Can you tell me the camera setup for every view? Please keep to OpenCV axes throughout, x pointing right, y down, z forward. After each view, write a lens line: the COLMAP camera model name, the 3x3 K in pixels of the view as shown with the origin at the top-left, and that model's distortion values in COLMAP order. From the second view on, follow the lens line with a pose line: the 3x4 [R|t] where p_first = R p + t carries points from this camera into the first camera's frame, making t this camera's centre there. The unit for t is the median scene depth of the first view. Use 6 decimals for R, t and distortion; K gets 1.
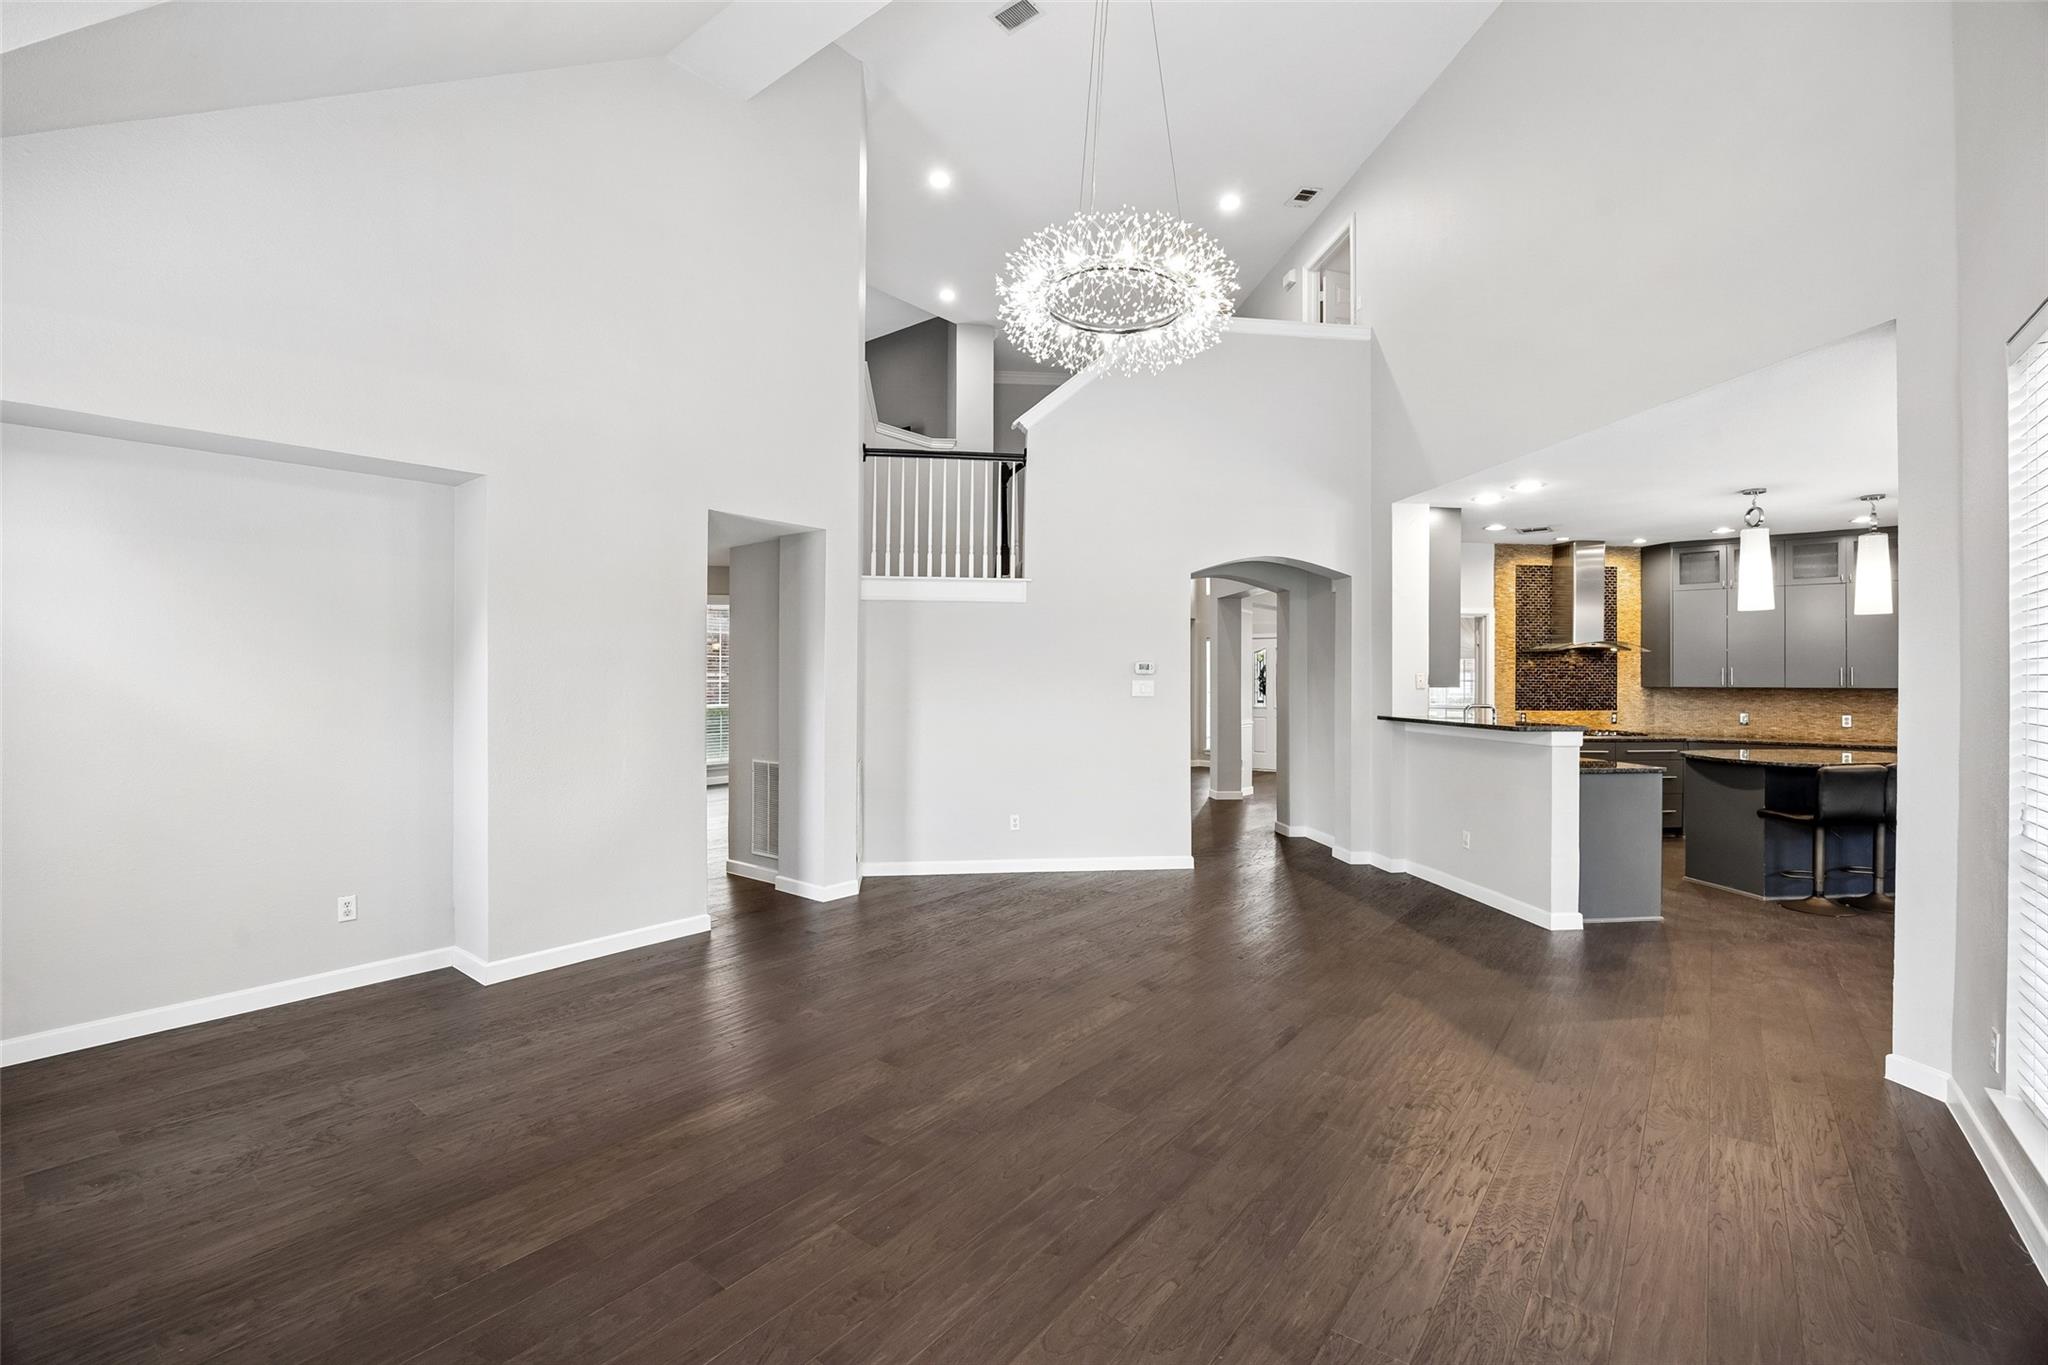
lens RADIAL K [[914.4, 0, 1026.7], [0, 914.4, 676.2], [0, 0, 1]] dist [-0.005186, -0.000793]
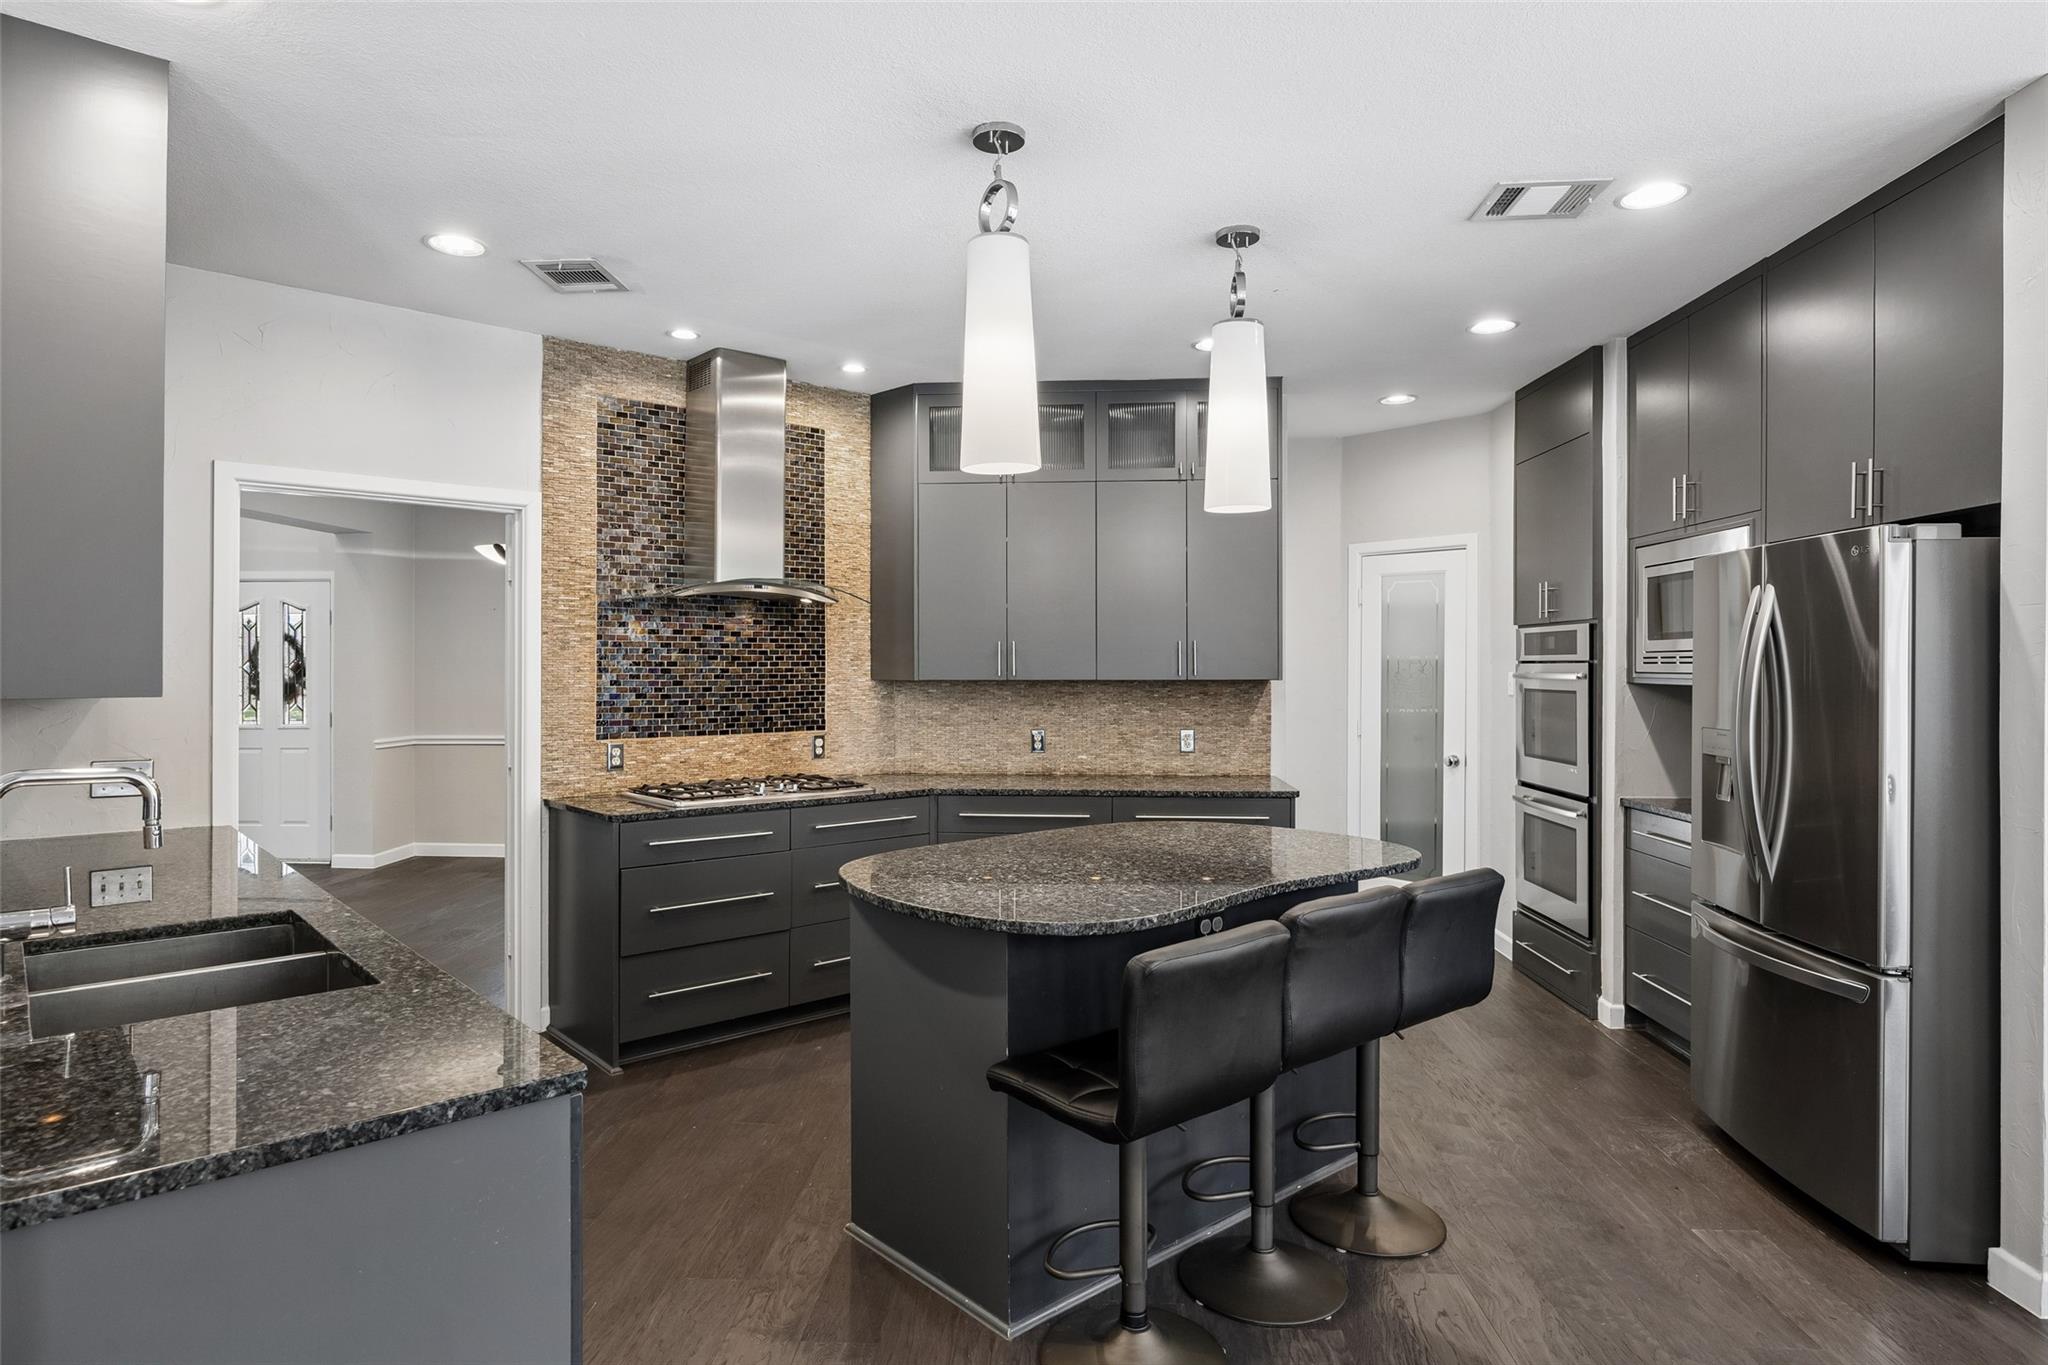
lens RADIAL K [[1151.8, 0, 1024.7], [0, 1151.8, 677.1], [0, 0, 1]] dist [0.004588, 0.000566]
pose [[0.825596, -0.009601, 0.564180, 0.398932], [0.002866, 0.999914, 0.012822, 0.002420], [-0.564254, -0.008969, 0.825552, 0.448956]]
